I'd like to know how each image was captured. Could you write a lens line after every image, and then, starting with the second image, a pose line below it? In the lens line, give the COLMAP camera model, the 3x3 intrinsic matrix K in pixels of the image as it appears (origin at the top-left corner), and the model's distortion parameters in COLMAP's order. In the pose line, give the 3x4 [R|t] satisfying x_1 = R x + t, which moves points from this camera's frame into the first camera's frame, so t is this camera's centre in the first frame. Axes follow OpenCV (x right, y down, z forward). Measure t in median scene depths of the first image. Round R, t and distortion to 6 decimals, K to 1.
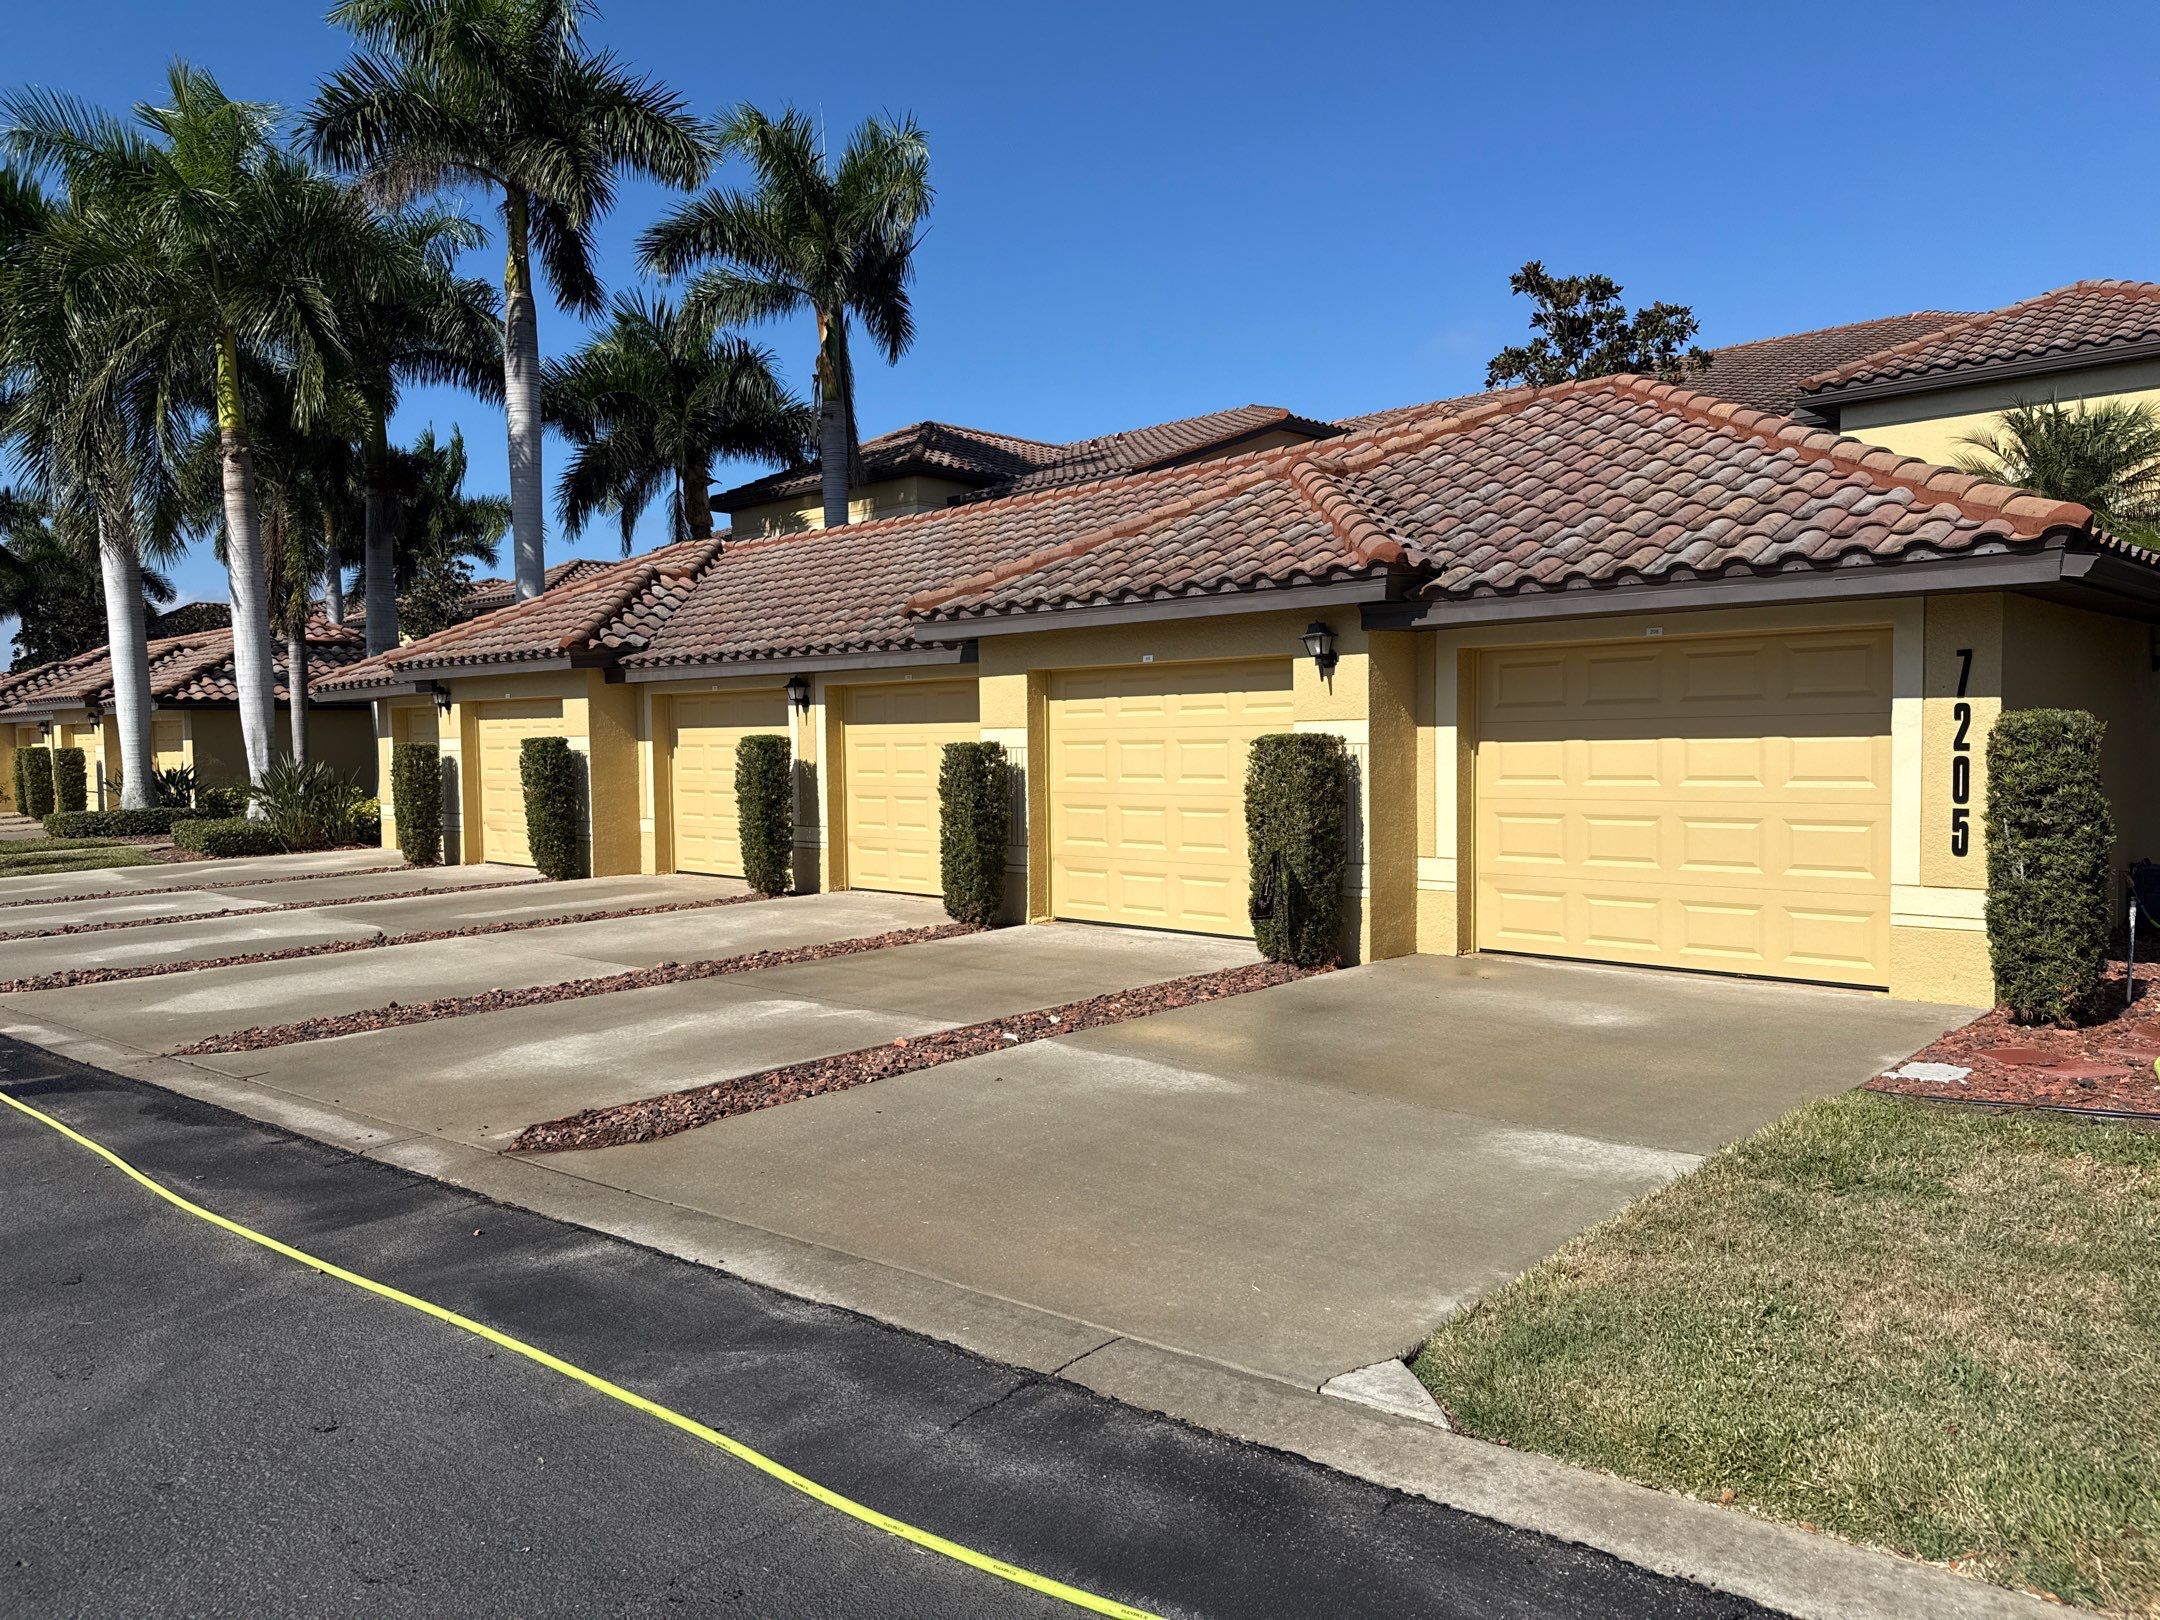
lens RADIAL K [[1511.1, 0, 1085.3], [0, 1511.1, 808.0], [0, 0, 1]] dist [0.030204, -0.031940]
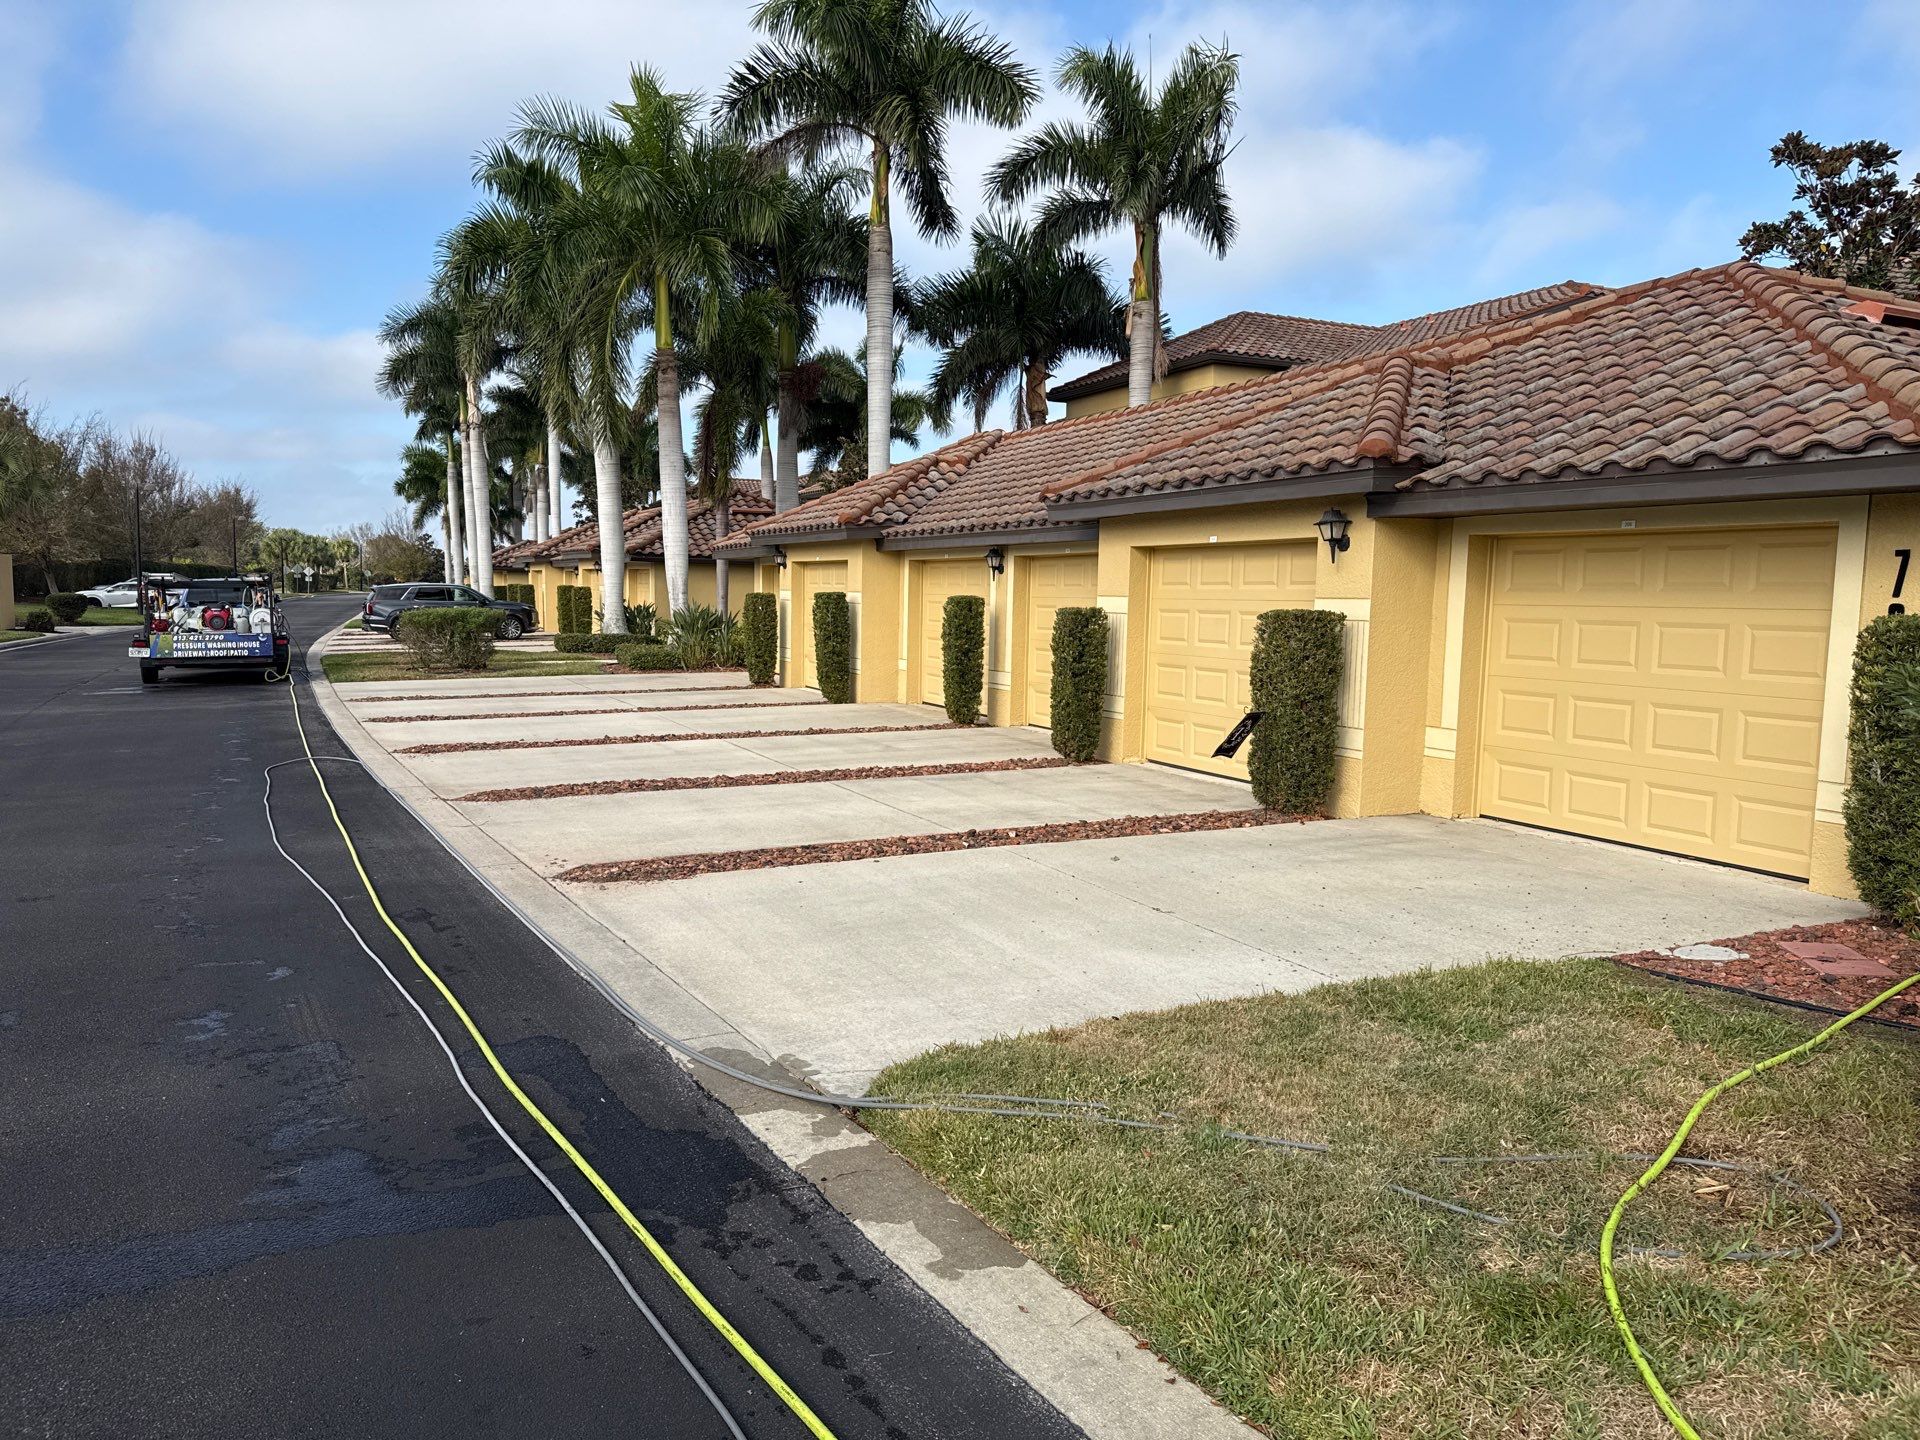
lens RADIAL K [[1343.2, 0, 961.1], [0, 1343.2, 740.7], [0, 0, 1]] dist [0.030204, -0.031940]
pose [[0.932168, 0.071079, -0.354979, 0.256402], [-0.049474, 0.996348, 0.069585, -0.008794], [0.358629, -0.047303, 0.932281, -0.035283]]
